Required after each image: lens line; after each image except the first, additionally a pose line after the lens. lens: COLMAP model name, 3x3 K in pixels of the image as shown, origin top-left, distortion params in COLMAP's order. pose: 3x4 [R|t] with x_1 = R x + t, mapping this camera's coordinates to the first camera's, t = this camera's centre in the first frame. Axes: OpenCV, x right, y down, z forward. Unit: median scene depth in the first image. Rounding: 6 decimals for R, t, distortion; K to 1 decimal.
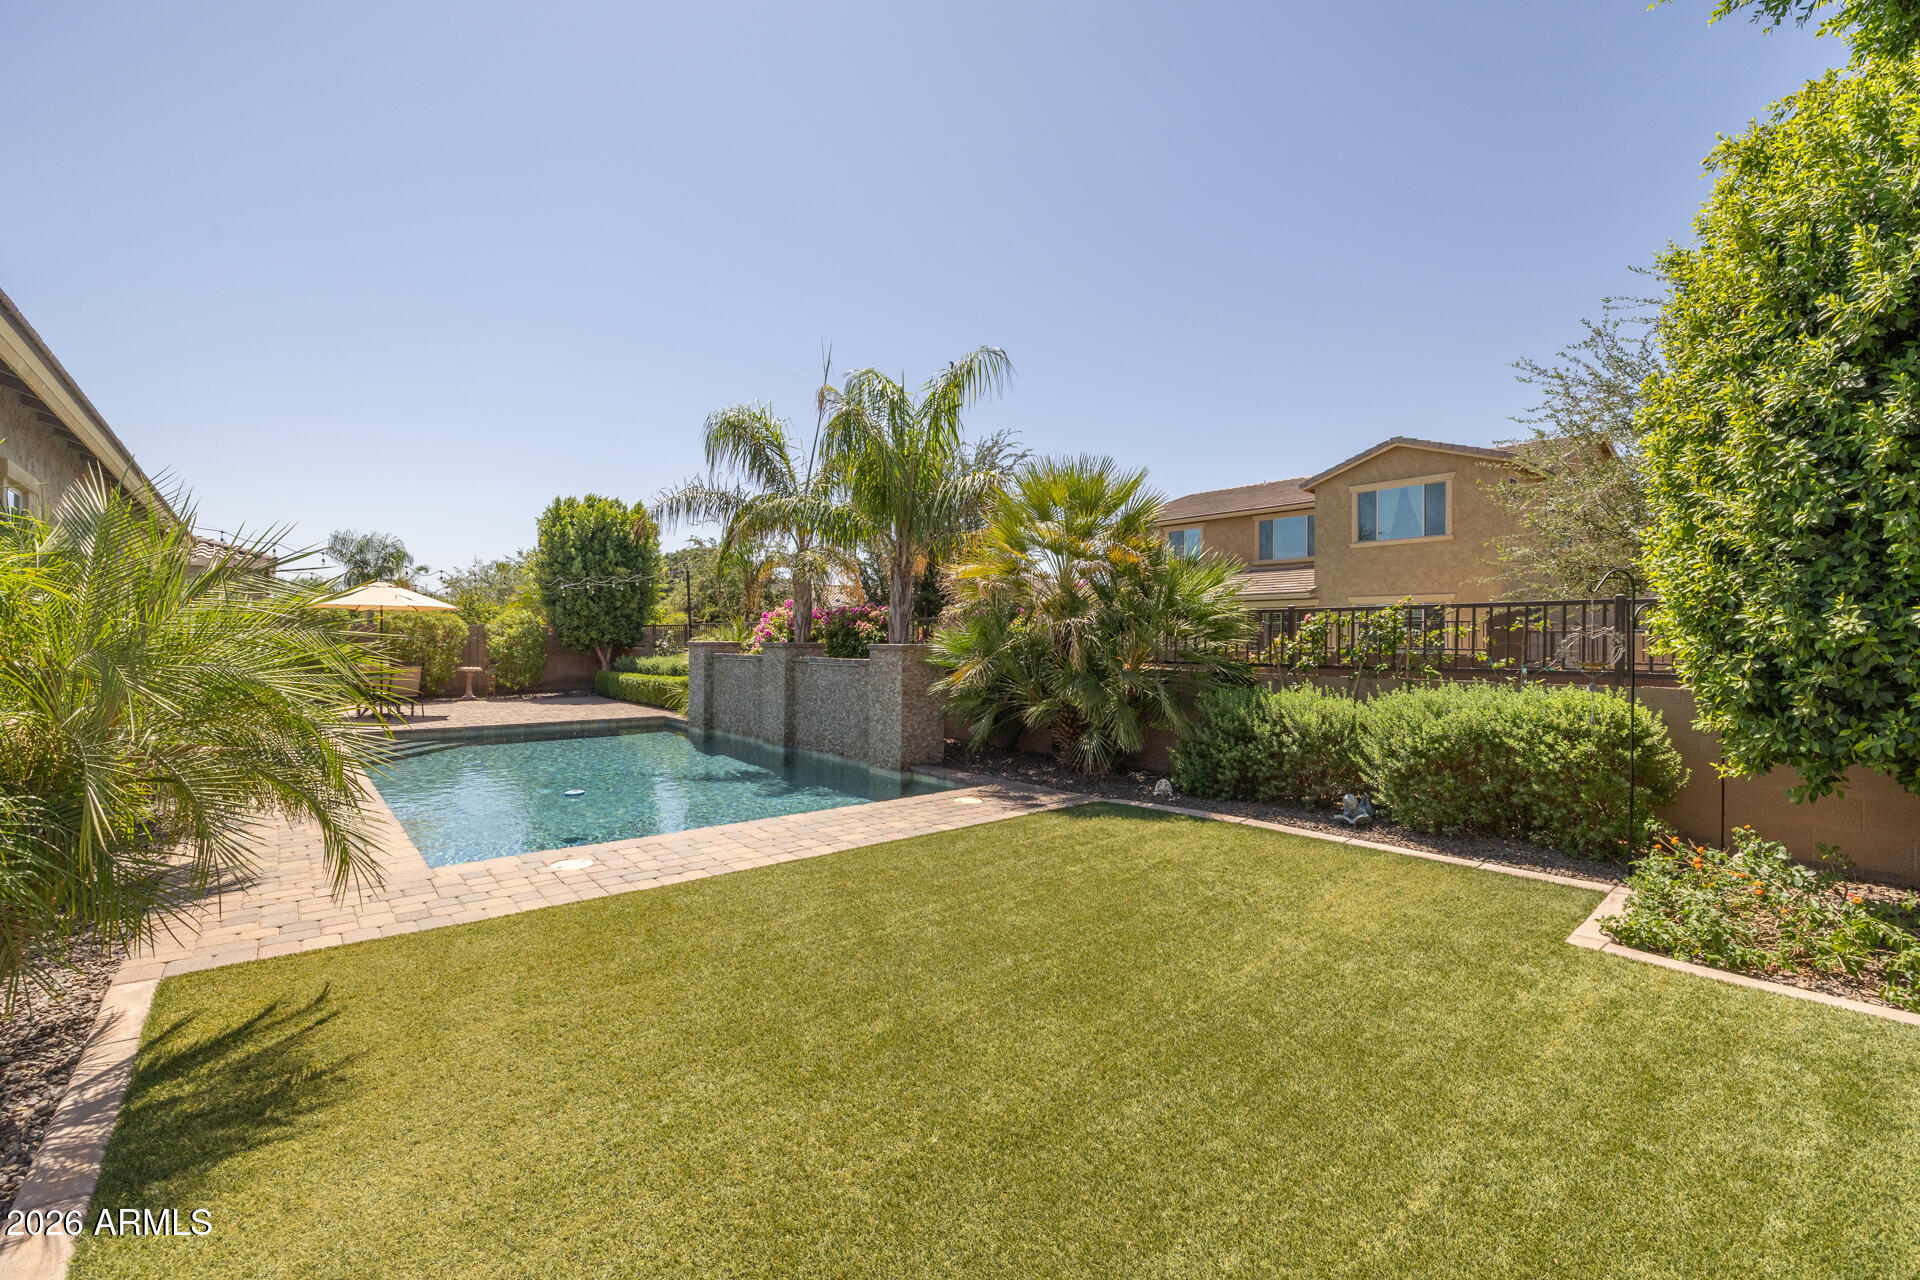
lens RADIAL K [[796.3, 0, 957.3], [0, 796.3, 646.0], [0, 0, 1]] dist [0.003239, 0.000227]
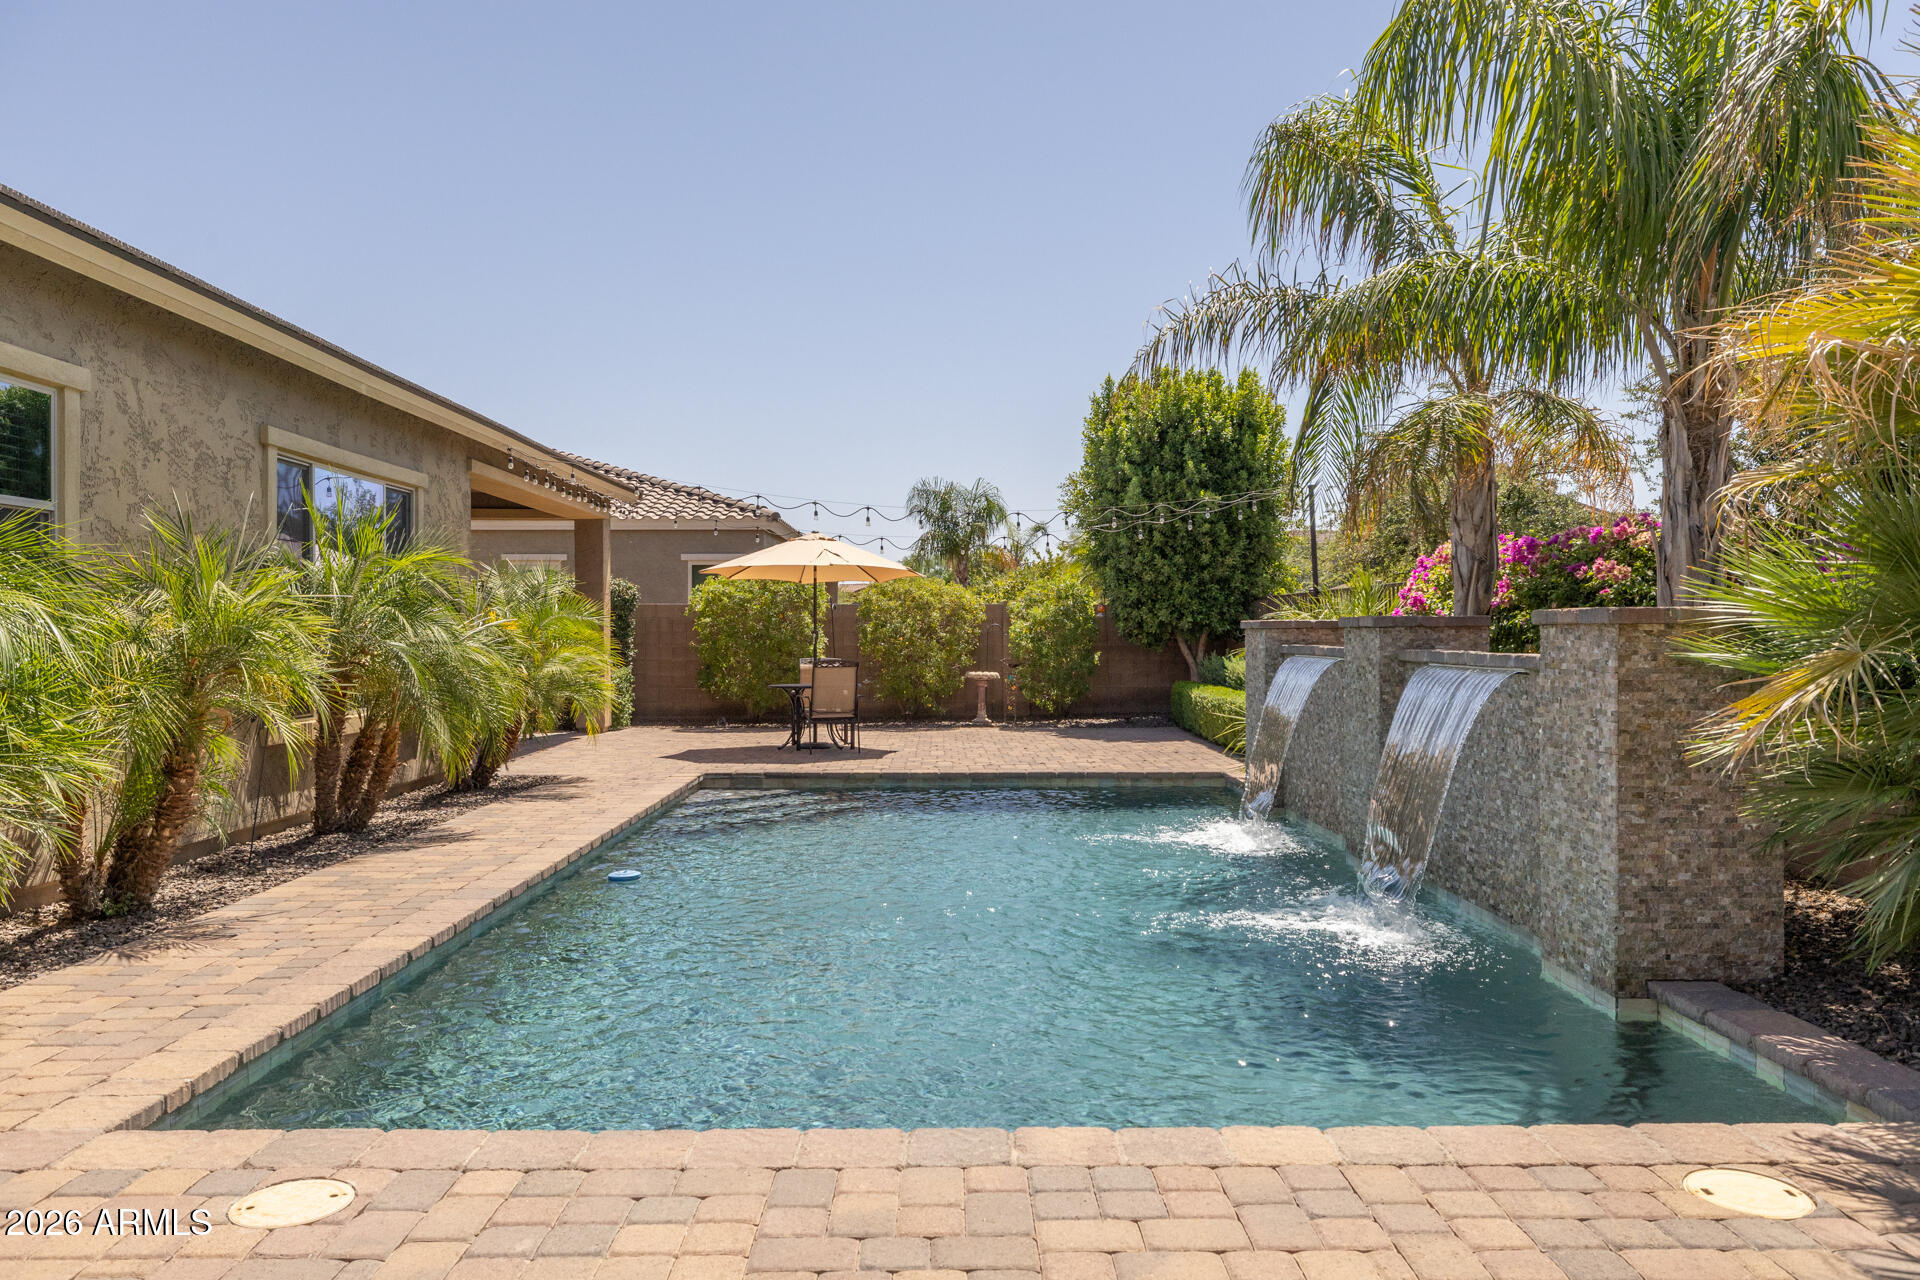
lens RADIAL K [[1361.2, 0, 966.6], [0, 1361.2, 632.6], [0, 0, 1]] dist [-0.002005, 0.003259]
pose [[0.776061, -0.006684, -0.630623, 0.036251], [0.001089, 0.999957, -0.009258, 0.006477], [0.630657, 0.006498, 0.776034, 0.188515]]
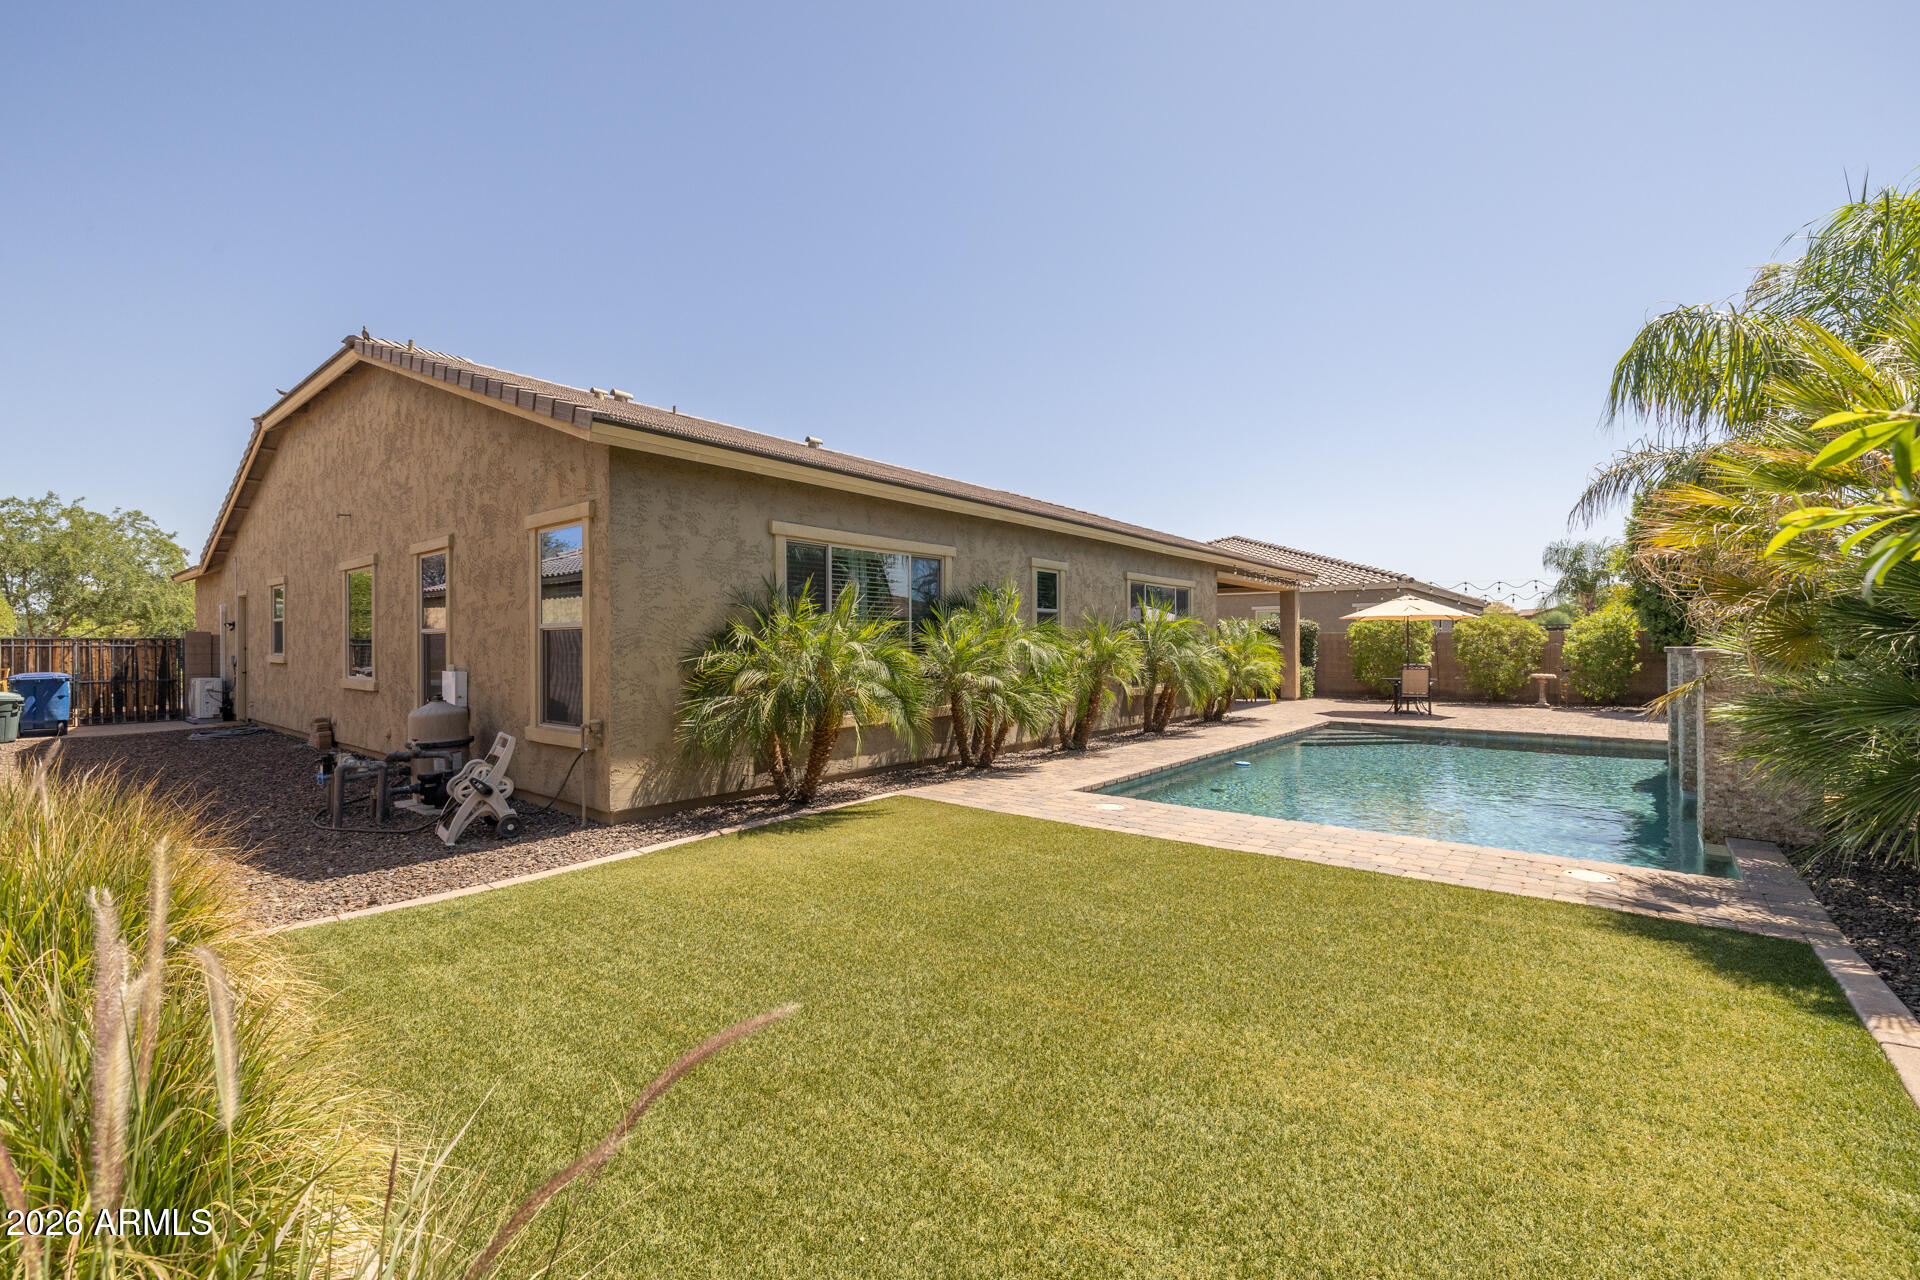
lens RADIAL K [[796.3, 0, 957.3], [0, 796.3, 646.0], [0, 0, 1]] dist [0.003239, 0.000227]
pose [[0.173915, -0.003852, -0.984753, 0.229757], [-0.004584, 0.999978, -0.004721, 0.000244], [0.984750, 0.005335, 0.173893, 0.127339]]
